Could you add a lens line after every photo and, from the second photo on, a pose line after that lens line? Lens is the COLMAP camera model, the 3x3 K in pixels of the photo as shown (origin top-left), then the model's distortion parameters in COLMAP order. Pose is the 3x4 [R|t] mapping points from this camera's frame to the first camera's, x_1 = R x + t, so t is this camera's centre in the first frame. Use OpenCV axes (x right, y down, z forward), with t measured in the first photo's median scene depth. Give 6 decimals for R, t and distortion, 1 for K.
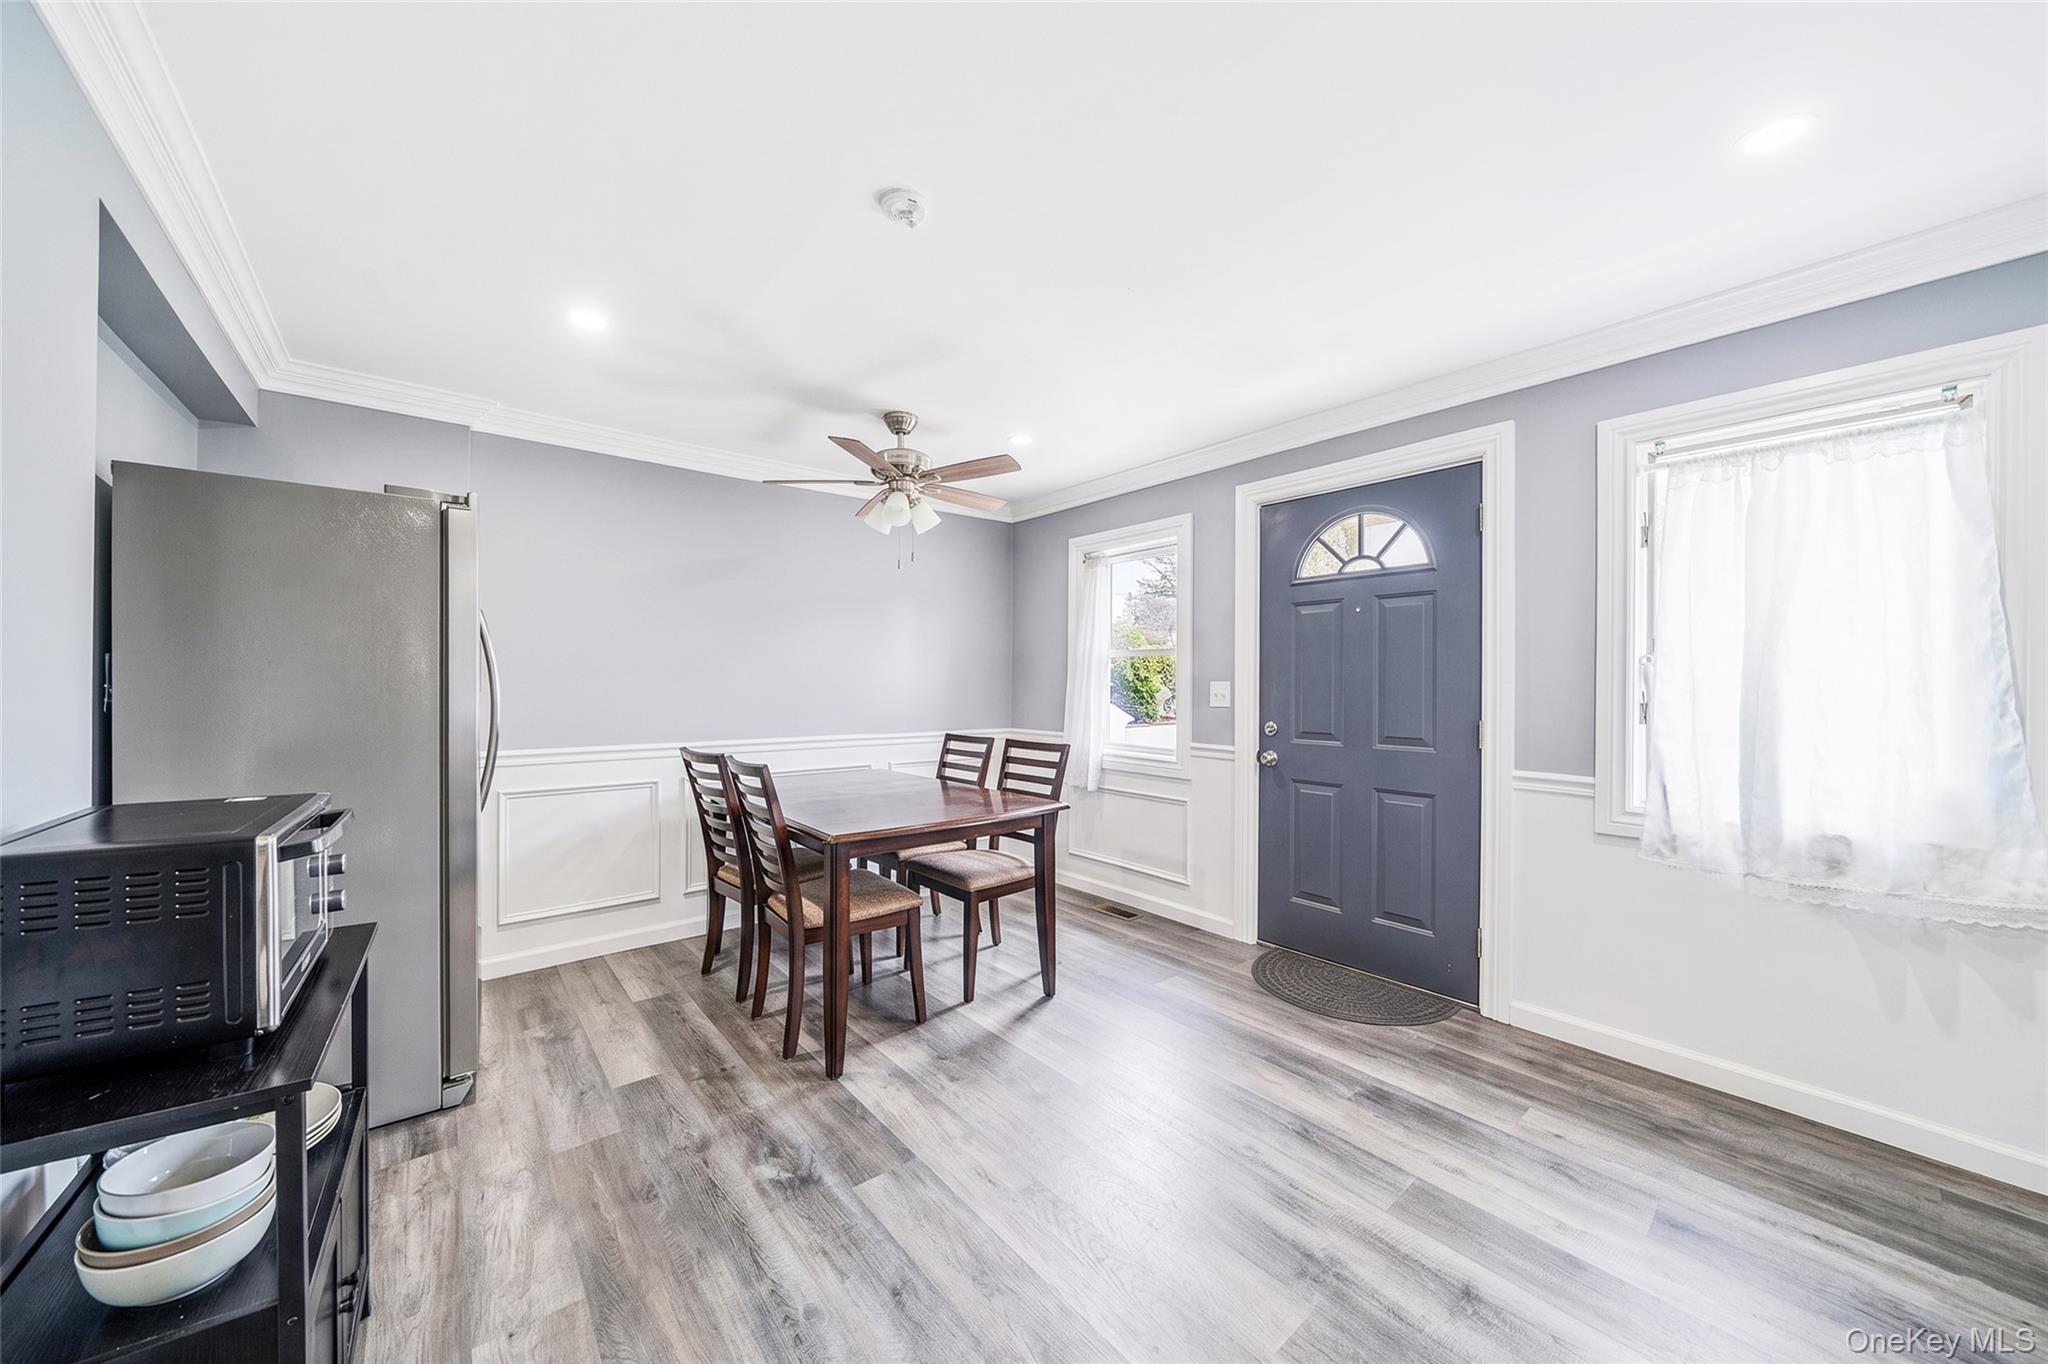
lens RADIAL K [[700.7, 0, 1021.7], [0, 700.7, 681.8], [0, 0, 1]] dist [-0.000695, -0.000016]
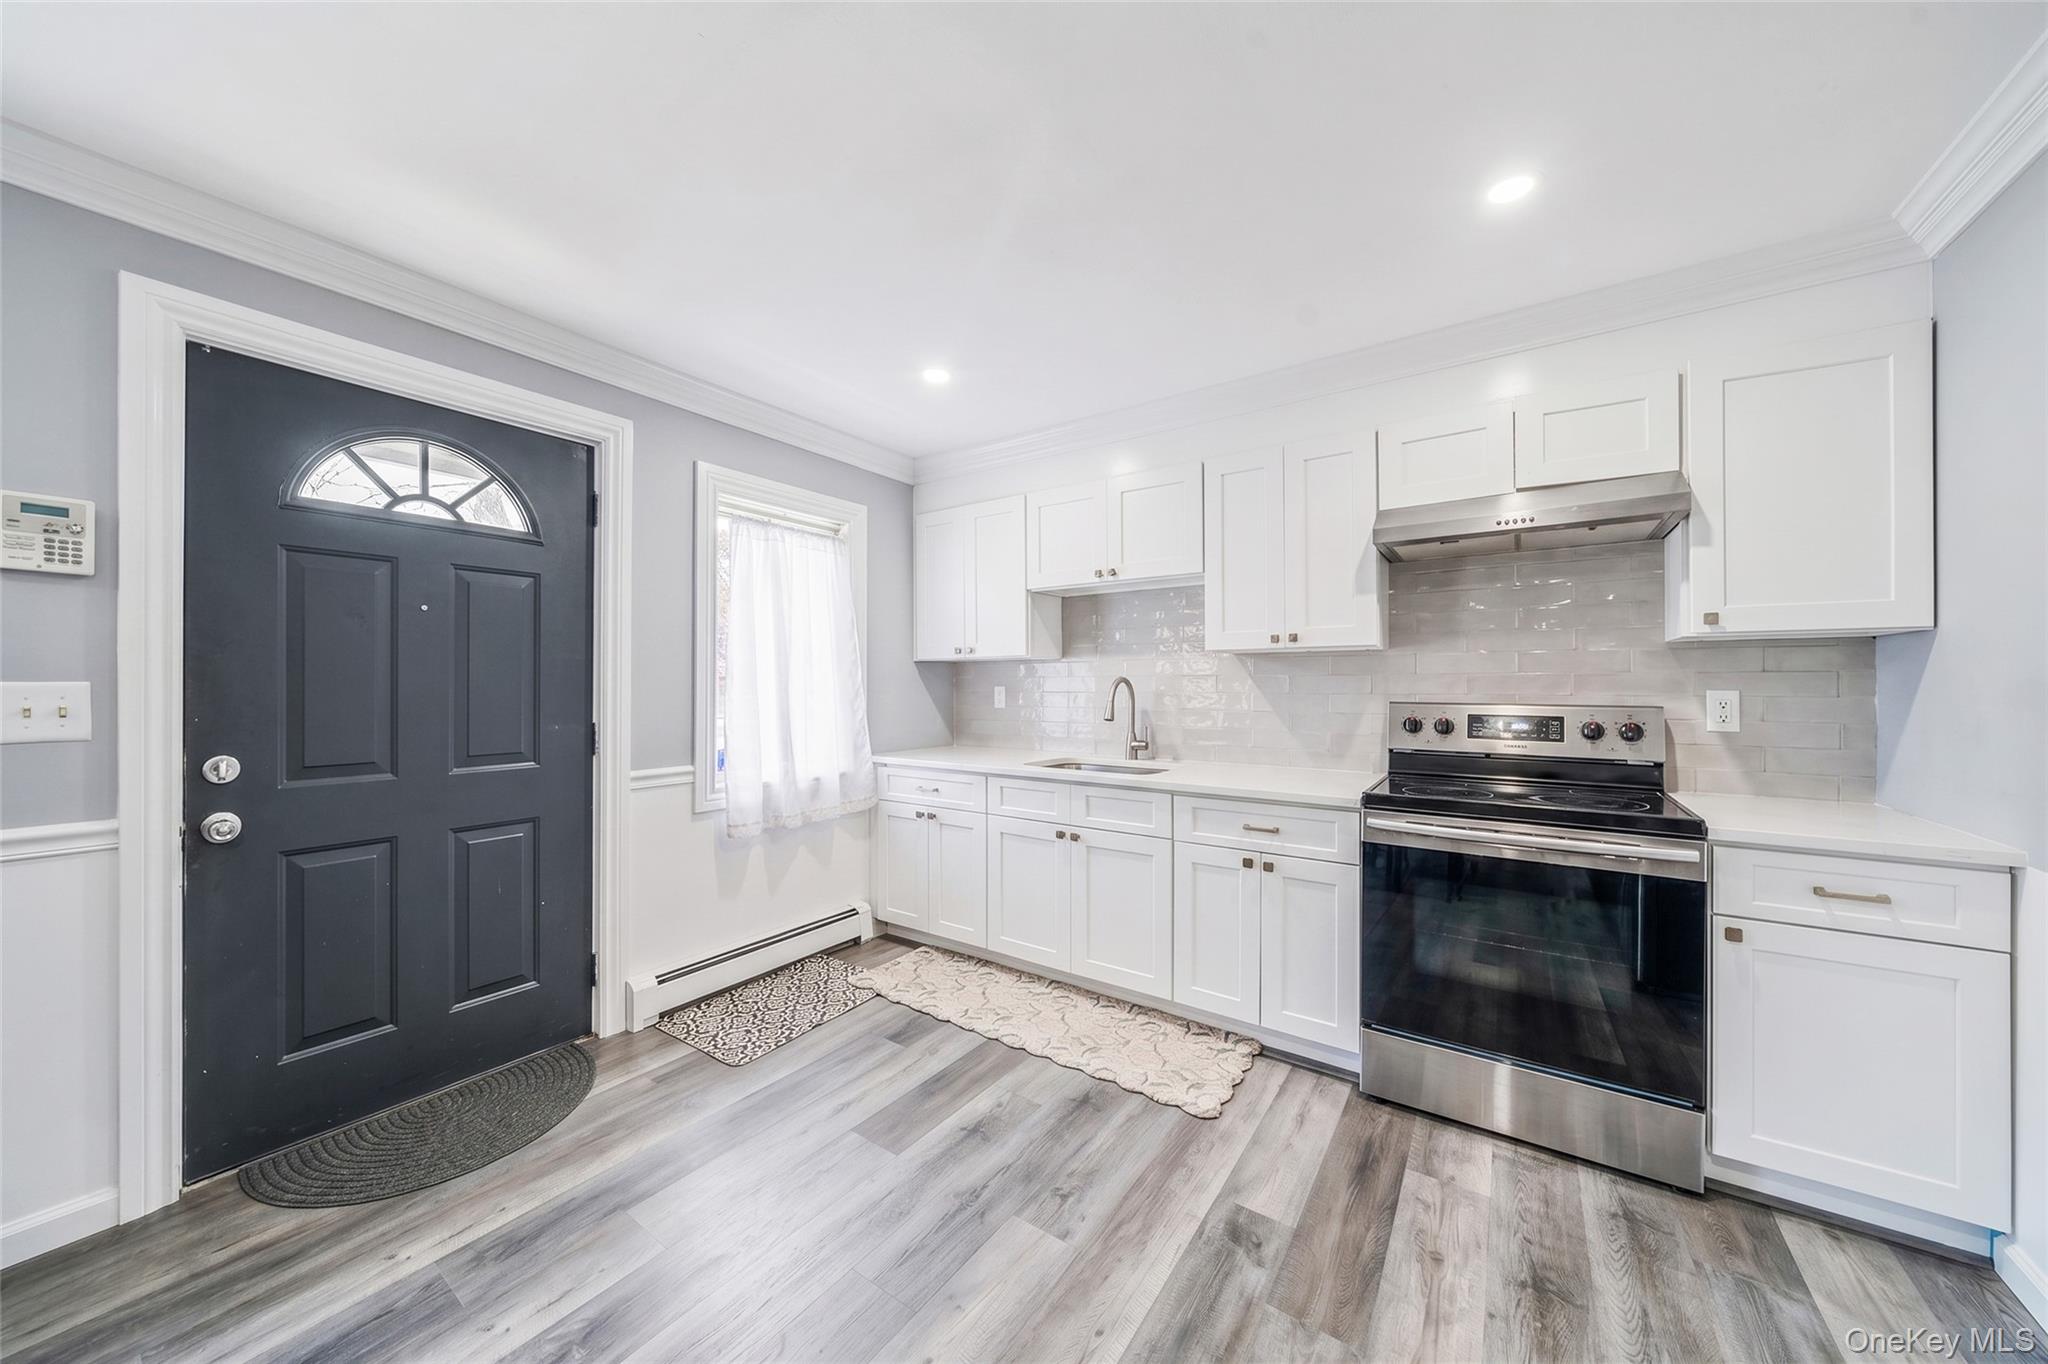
lens RADIAL K [[700.7, 0, 1022.8], [0, 700.7, 686.8], [0, 0, 1]] dist [-0.000695, -0.000016]
pose [[-0.252167, 0.001586, 0.967682, -0.351770], [0.004942, 0.999988, -0.000351, 0.008497], [-0.967671, 0.004694, -0.252171, 0.618505]]
